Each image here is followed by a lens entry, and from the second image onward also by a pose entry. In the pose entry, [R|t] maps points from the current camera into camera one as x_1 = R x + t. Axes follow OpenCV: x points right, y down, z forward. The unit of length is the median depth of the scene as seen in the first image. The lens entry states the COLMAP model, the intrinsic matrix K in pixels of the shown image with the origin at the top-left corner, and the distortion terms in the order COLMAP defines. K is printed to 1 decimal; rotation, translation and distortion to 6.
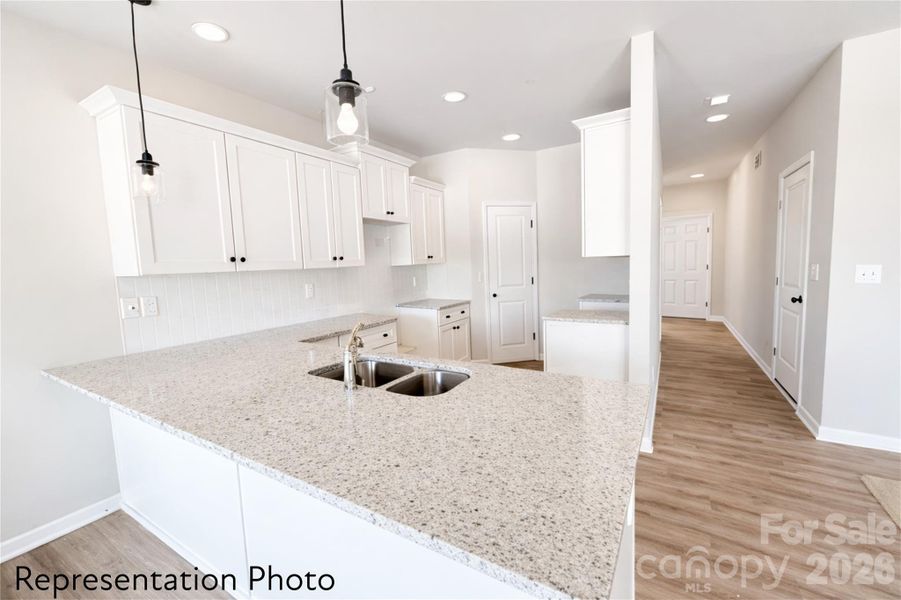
lens RADIAL K [[365.7, 0, 472.2], [0, 365.7, 298.7], [0, 0, 1]] dist [-0.027029, -0.000050]
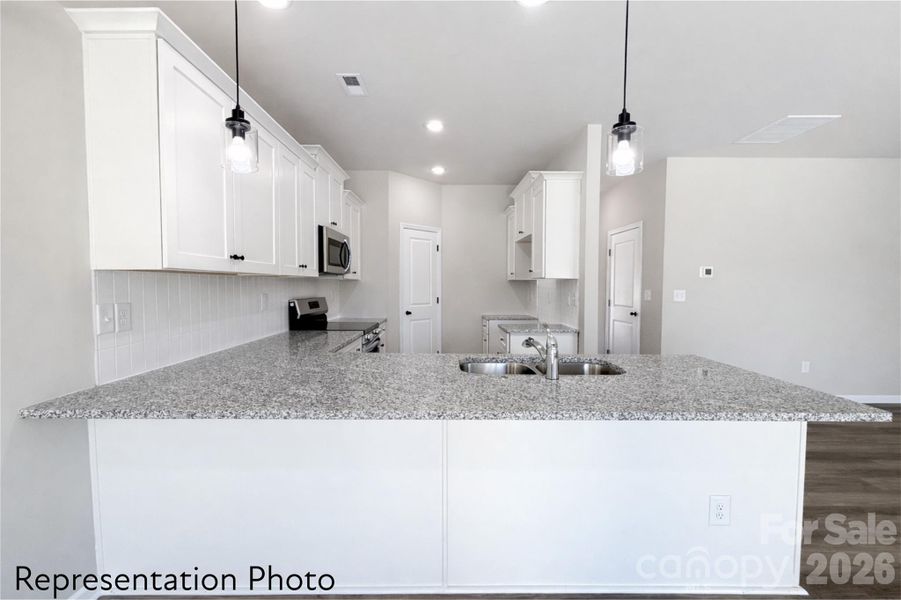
lens RADIAL K [[356.8, 0, 440.8], [0, 356.8, 298.8], [0, 0, 1]] dist [-0.024820, -0.000038]
pose [[0.883086, 0.017149, 0.468897, -0.394647], [0.017466, 0.997438, -0.069373, 0.025861], [-0.468886, 0.069452, 0.880524, 0.068829]]
